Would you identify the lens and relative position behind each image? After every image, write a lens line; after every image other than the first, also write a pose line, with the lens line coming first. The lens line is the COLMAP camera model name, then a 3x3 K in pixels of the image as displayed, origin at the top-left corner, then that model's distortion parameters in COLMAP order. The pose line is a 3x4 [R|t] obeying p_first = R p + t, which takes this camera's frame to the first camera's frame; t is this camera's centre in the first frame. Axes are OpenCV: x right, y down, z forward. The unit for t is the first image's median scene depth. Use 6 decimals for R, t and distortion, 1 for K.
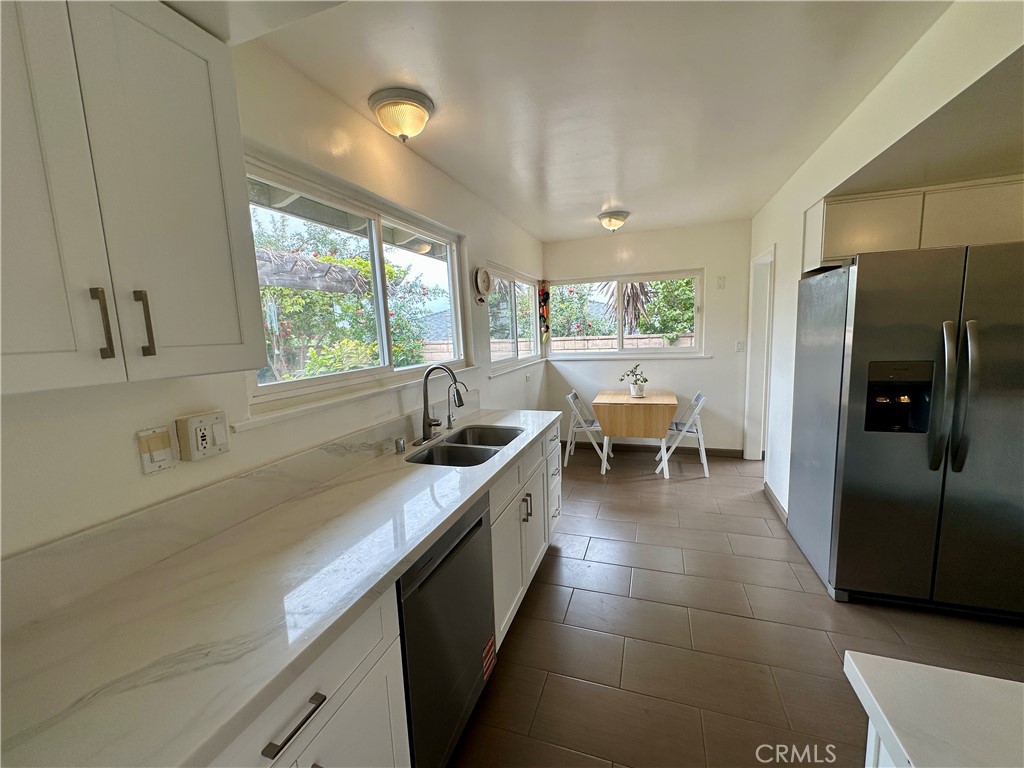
lens RADIAL K [[408.7, 0, 513.8], [0, 408.7, 385.2], [0, 0, 1]] dist [-0.001993, 0.000478]
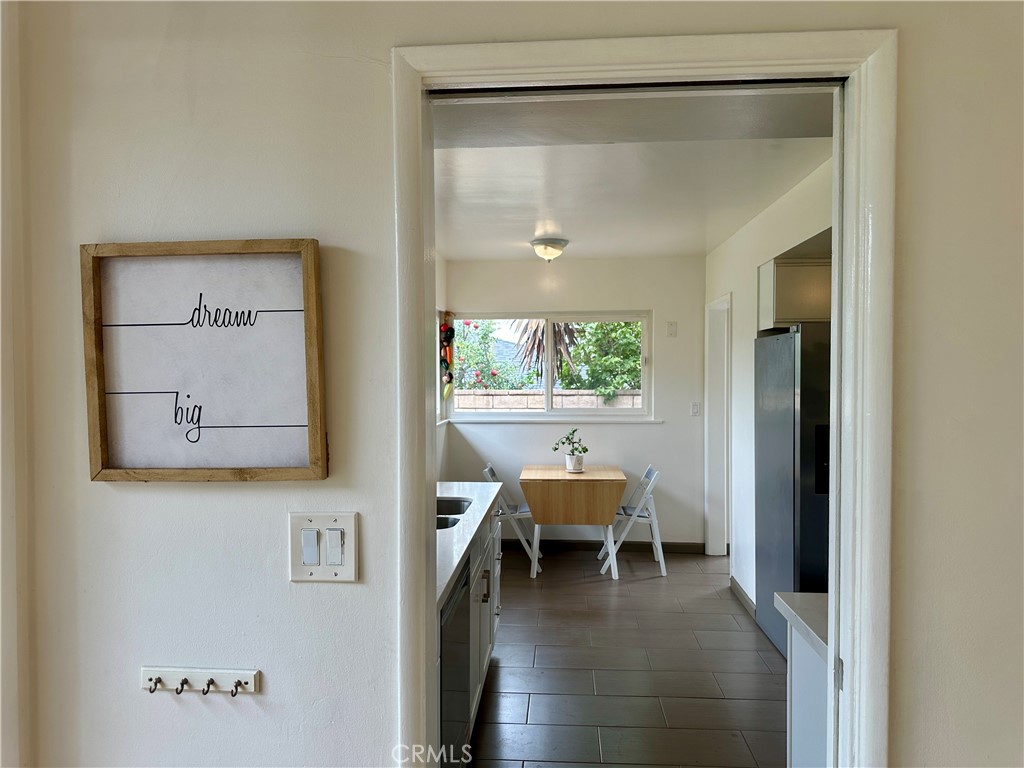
lens RADIAL K [[716.2, 0, 502.3], [0, 716.2, 386.9], [0, 0, 1]] dist [0.060797, -0.054615]
pose [[0.968614, 0.031638, 0.246547, -0.164639], [-0.002112, 0.992879, -0.119113, 0.031114], [-0.248559, 0.114854, 0.961783, -0.268308]]
